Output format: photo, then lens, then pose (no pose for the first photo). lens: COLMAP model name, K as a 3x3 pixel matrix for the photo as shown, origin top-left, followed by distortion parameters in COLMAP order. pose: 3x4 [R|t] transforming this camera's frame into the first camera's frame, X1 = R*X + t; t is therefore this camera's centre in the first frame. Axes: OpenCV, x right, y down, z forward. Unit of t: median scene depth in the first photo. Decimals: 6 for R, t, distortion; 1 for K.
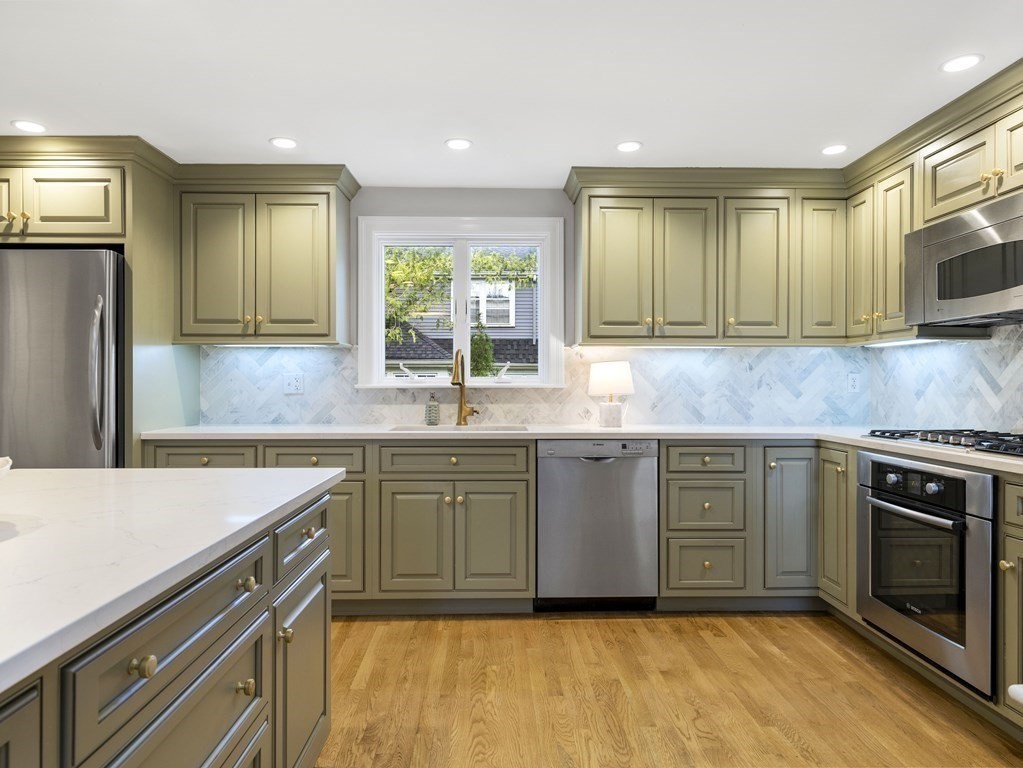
lens RADIAL K [[654.7, 0, 507.5], [0, 654.7, 383.6], [0, 0, 1]] dist [-0.001734, -0.001462]
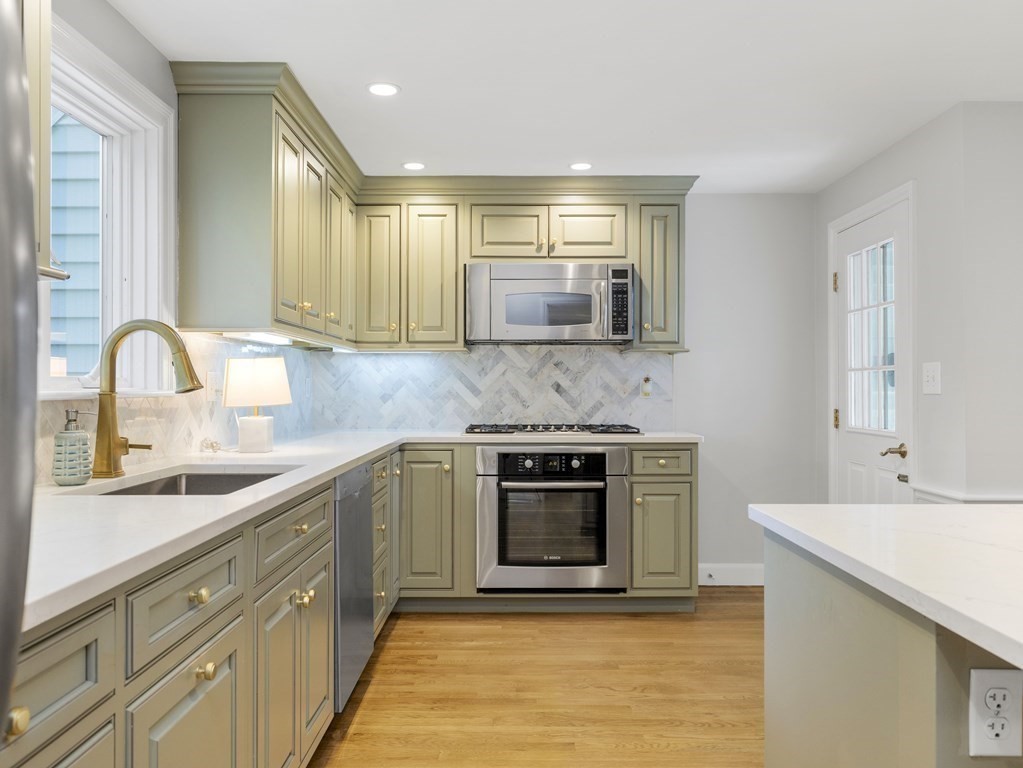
lens RADIAL K [[772.6, 0, 512.0], [0, 772.6, 384.3], [0, 0, 1]] dist [0.000957, 0.002189]
pose [[0.013486, 0.004441, 0.999899, -0.763947], [-0.001838, 0.999989, -0.004417, -0.001098], [-0.999907, -0.001779, 0.013494, 0.852477]]
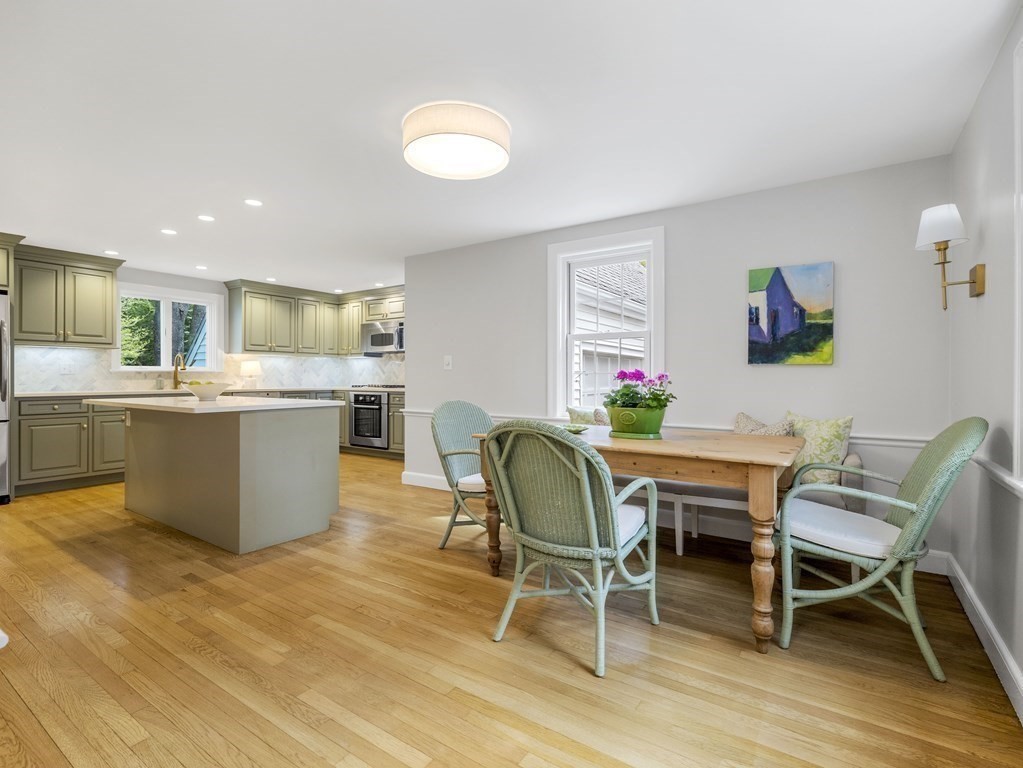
lens RADIAL K [[496.0, 0, 511.7], [0, 496.0, 379.0], [0, 0, 1]] dist [-0.001078, -0.000094]
pose [[0.581499, -0.003221, 0.813541, -0.885001], [-0.000135, 0.999992, 0.004055, 0.028990], [-0.813547, -0.002468, 0.581494, -0.954177]]
